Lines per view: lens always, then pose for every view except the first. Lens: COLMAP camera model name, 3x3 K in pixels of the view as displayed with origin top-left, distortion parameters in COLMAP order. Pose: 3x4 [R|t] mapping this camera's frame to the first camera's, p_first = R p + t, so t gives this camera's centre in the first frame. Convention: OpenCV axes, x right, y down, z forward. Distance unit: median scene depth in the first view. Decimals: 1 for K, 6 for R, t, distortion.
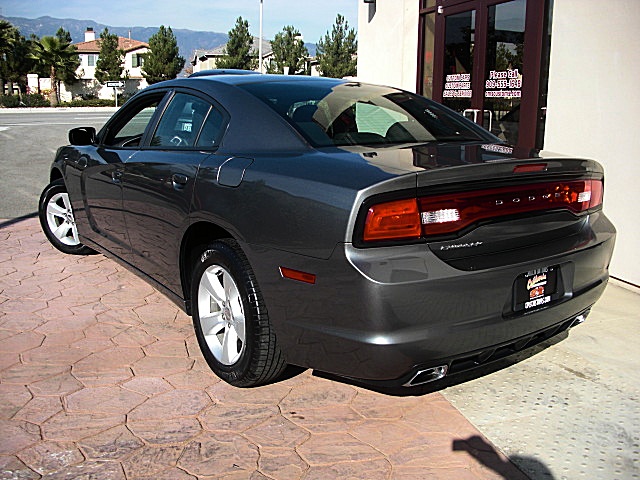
lens RADIAL K [[623.4, 0, 320.0], [0, 623.4, 240.0], [0, 0, 1]] dist [-0.205319, 0.175290]
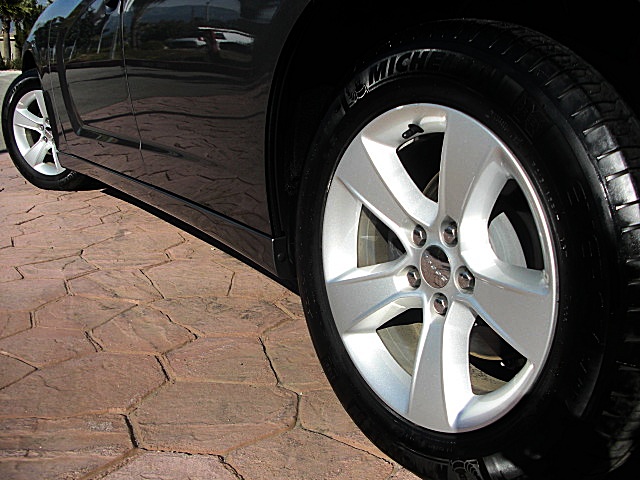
lens RADIAL K [[623.4, 0, 320.0], [0, 623.4, 240.0], [0, 0, 1]] dist [-0.205319, 0.175290]
pose [[0.999451, 0.014497, -0.029787, -0.109573], [-0.013565, 0.999419, 0.031267, 0.053340], [0.030223, -0.030846, 0.999067, 0.378327]]
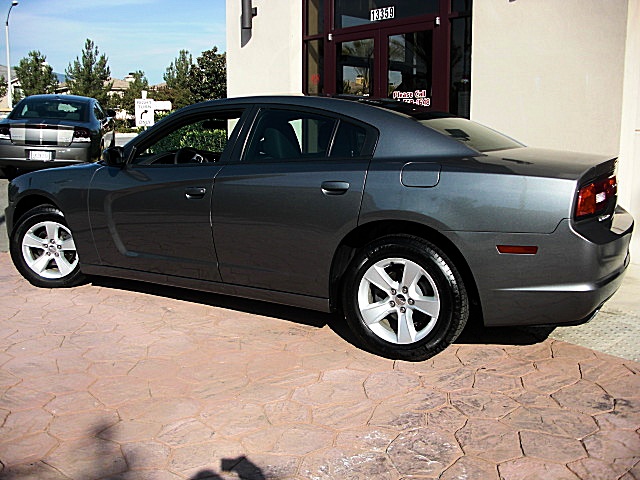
lens RADIAL K [[623.4, 0, 320.0], [0, 623.4, 240.0], [0, 0, 1]] dist [-0.205319, 0.175290]
pose [[0.915198, -0.086848, 0.393536, -0.400468], [0.101818, 0.994653, -0.017281, 0.007674], [-0.389931, 0.055885, 0.919147, -0.001295]]
